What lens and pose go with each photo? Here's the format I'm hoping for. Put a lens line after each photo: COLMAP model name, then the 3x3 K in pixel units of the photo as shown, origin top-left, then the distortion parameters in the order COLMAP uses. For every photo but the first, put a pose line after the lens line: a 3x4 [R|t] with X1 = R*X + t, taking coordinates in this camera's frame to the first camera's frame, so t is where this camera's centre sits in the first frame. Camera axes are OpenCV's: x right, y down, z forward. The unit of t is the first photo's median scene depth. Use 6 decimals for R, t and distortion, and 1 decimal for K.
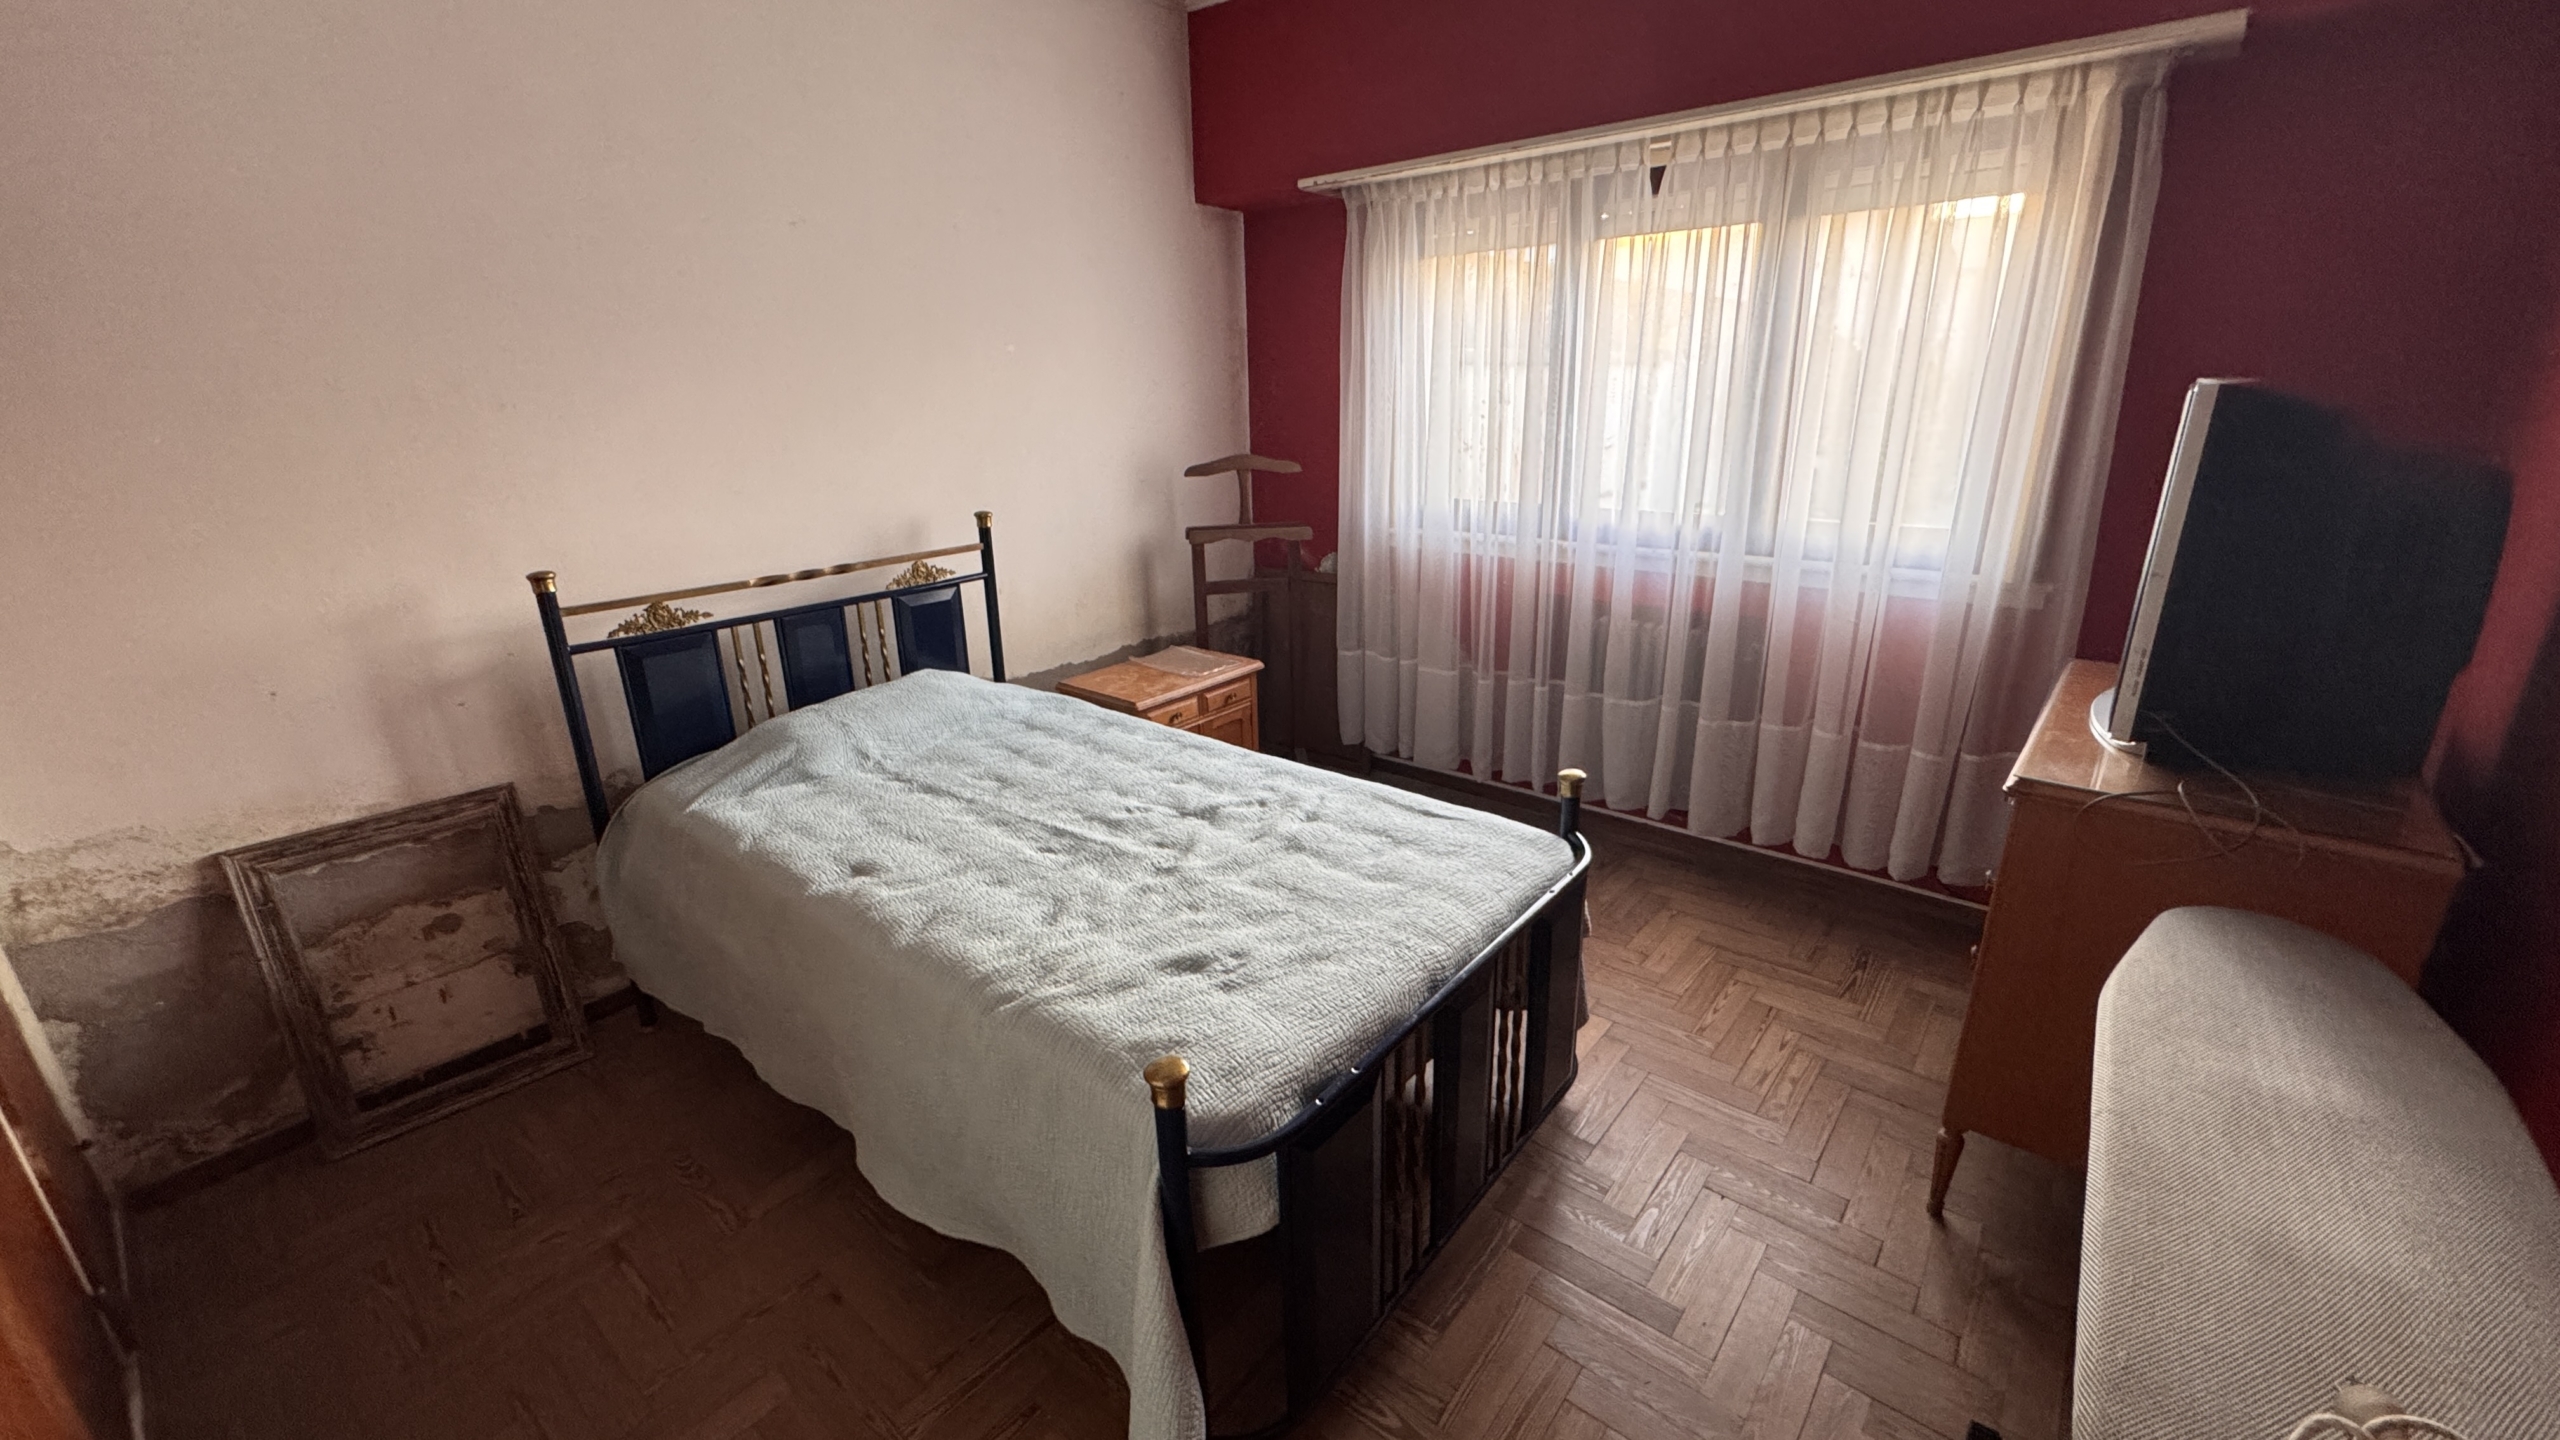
lens RADIAL K [[1011.2, 0, 1280.7], [0, 1011.2, 717.8], [0, 0, 1]] dist [-0.006953, 0.000346]
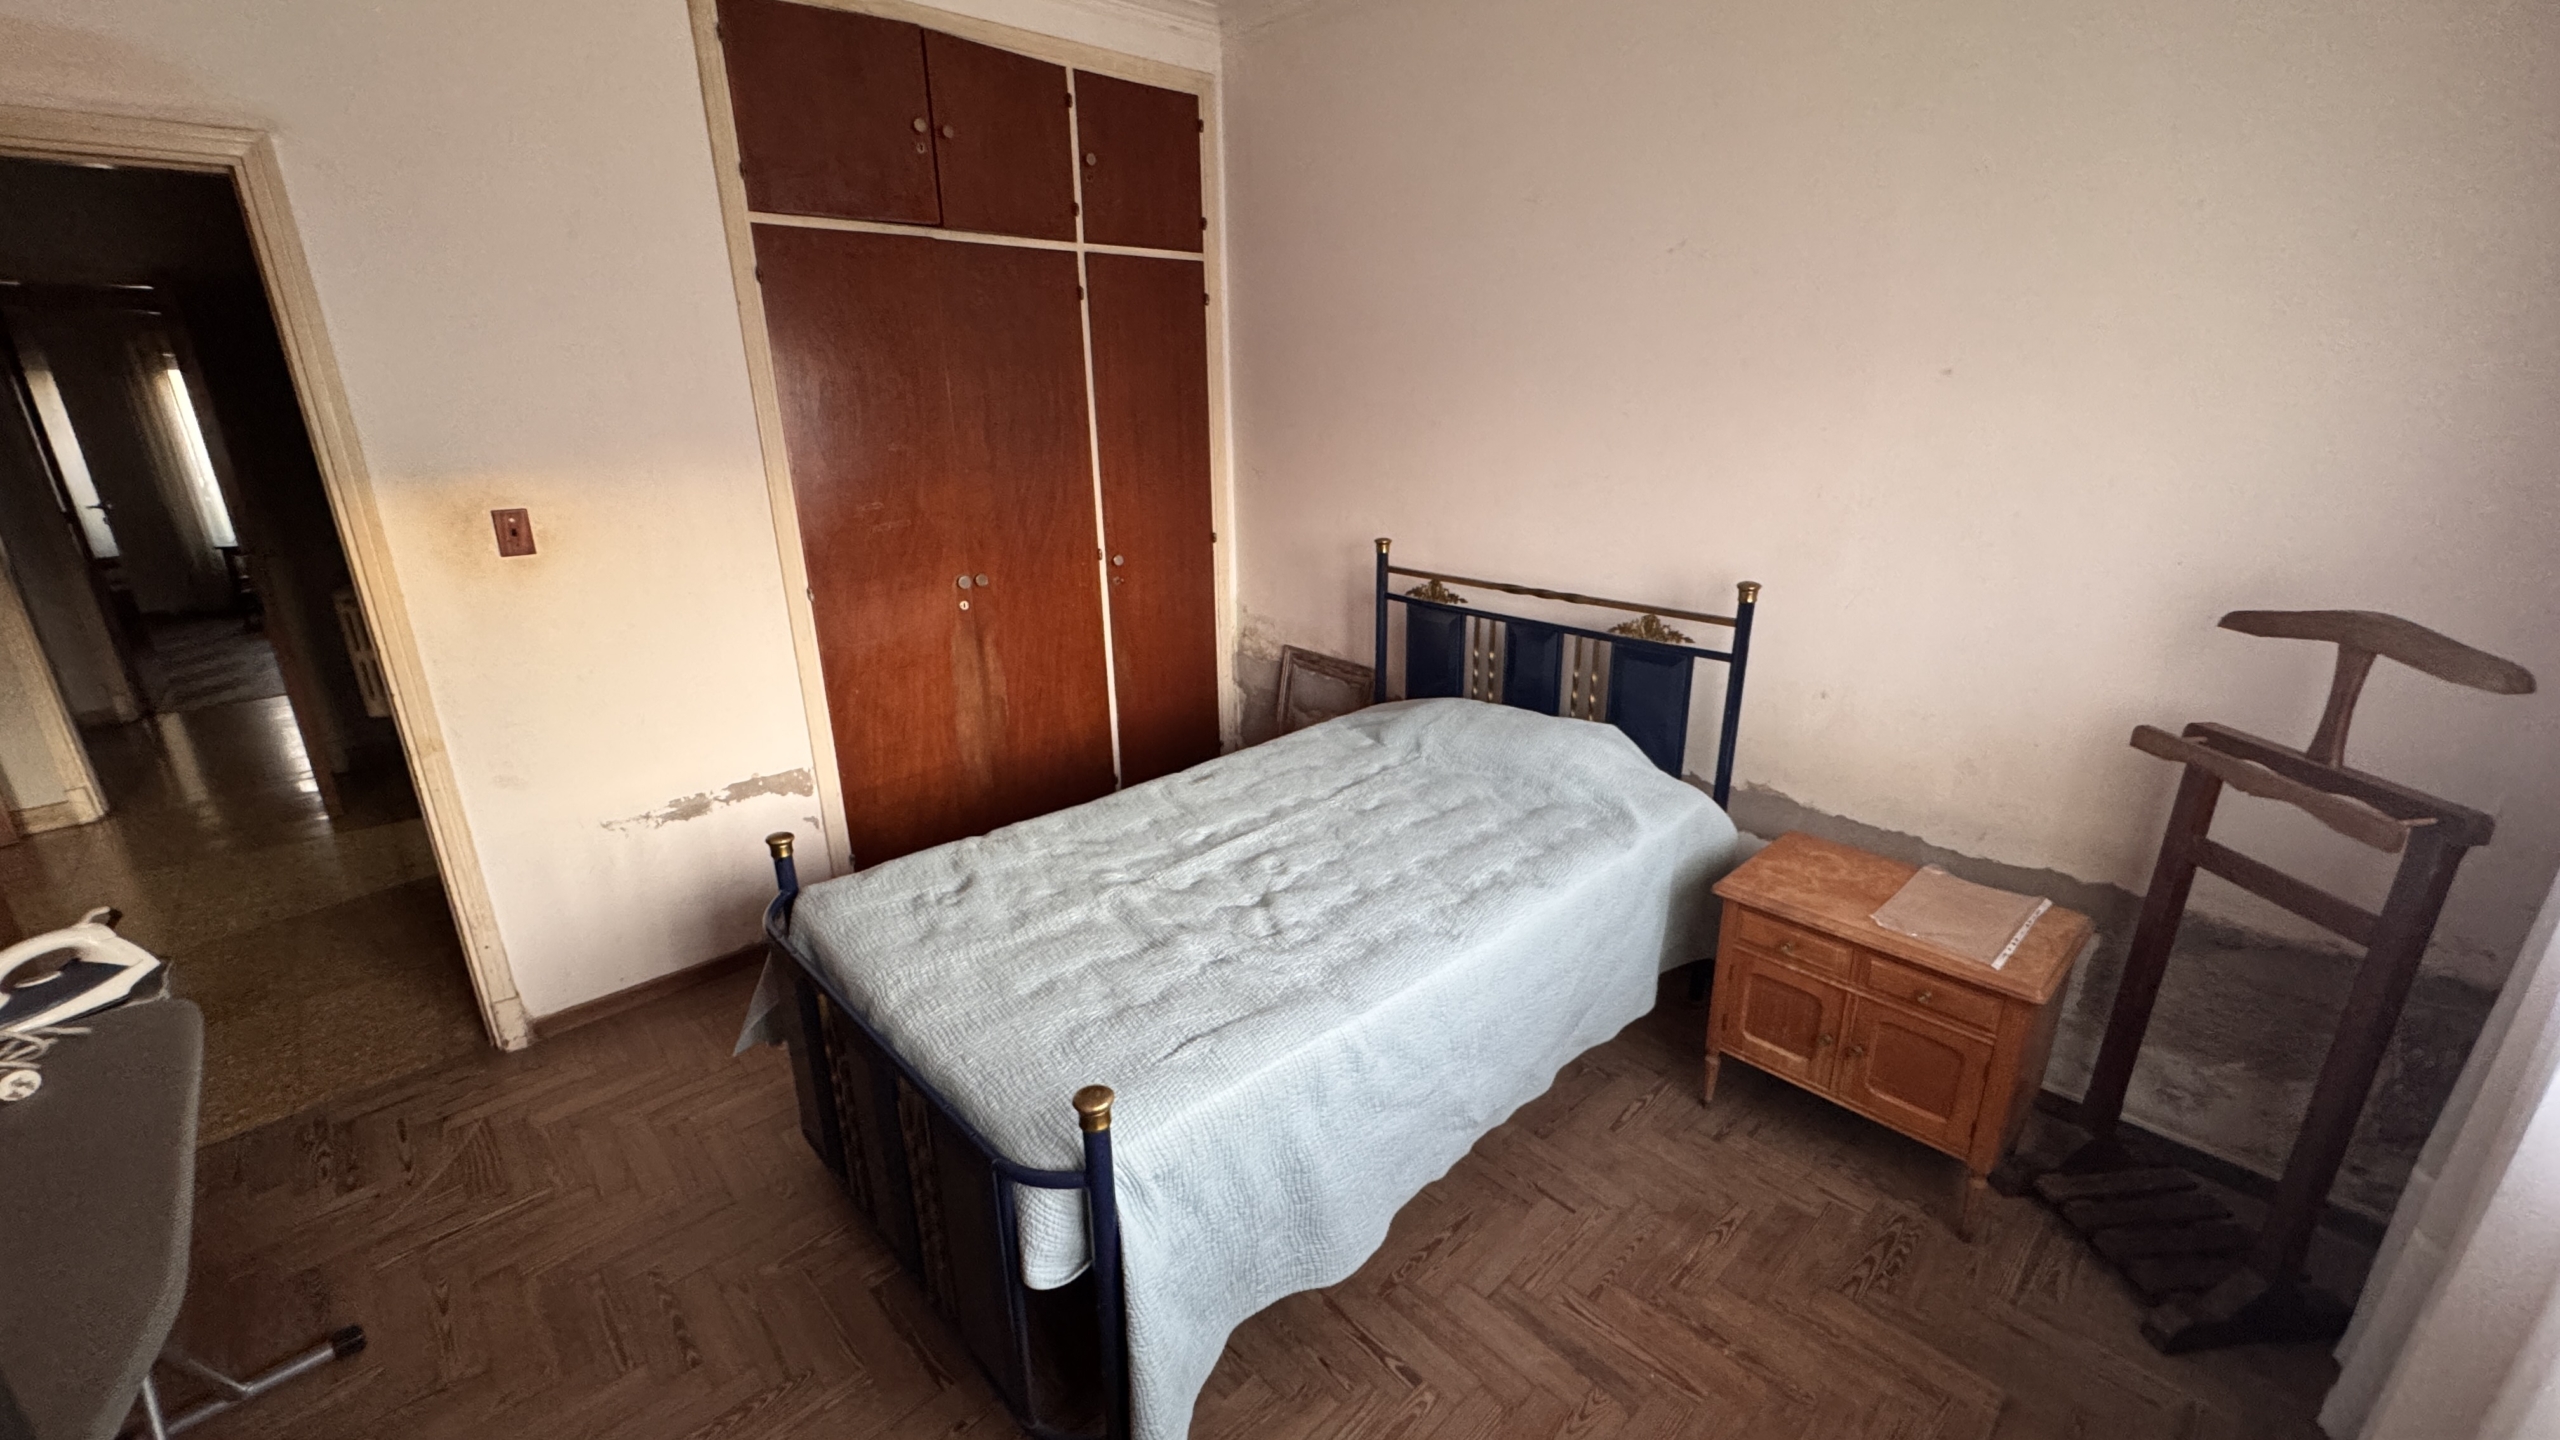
lens RADIAL K [[1011.2, 0, 1281.2], [0, 1011.2, 721.6], [0, 0, 1]] dist [-0.006953, 0.000346]
pose [[-0.114980, 0.341205, -0.932930, 0.646572], [-0.299819, 0.883441, 0.360057, -0.347421], [0.947042, 0.321109, 0.000721, 0.838838]]
